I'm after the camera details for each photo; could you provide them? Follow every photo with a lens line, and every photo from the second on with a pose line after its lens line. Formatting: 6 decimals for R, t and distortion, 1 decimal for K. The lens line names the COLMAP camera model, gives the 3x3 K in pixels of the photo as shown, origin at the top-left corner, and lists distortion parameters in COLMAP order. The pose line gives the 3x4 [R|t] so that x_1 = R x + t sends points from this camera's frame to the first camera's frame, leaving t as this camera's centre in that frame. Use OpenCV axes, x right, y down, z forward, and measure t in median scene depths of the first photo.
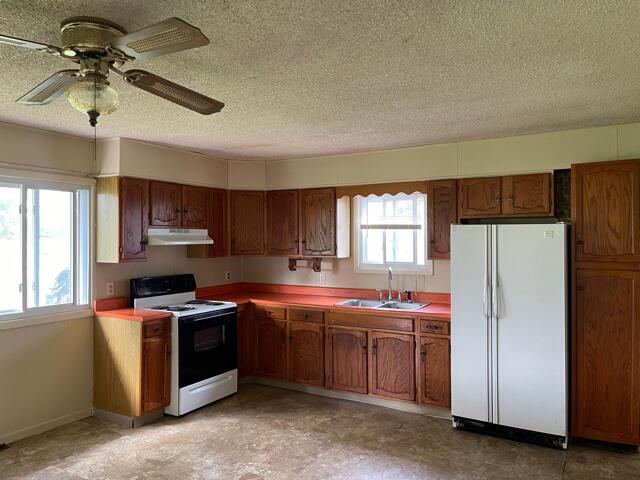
lens RADIAL K [[487.1, 0, 322.1], [0, 487.1, 233.5], [0, 0, 1]] dist [0.076191, -0.097973]
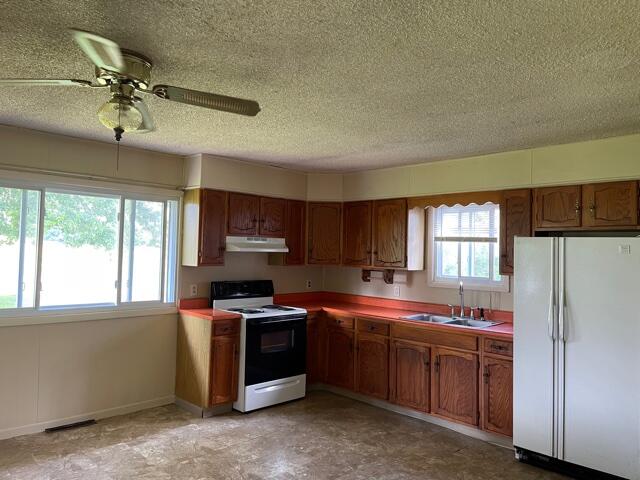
lens RADIAL K [[487.1, 0, 322.1], [0, 487.1, 233.5], [0, 0, 1]] dist [0.076191, -0.097973]
pose [[0.964181, 0.016280, -0.264747, 0.145406], [-0.024632, 0.999297, -0.028255, 0.010211], [0.264101, 0.033764, 0.963904, 0.007748]]
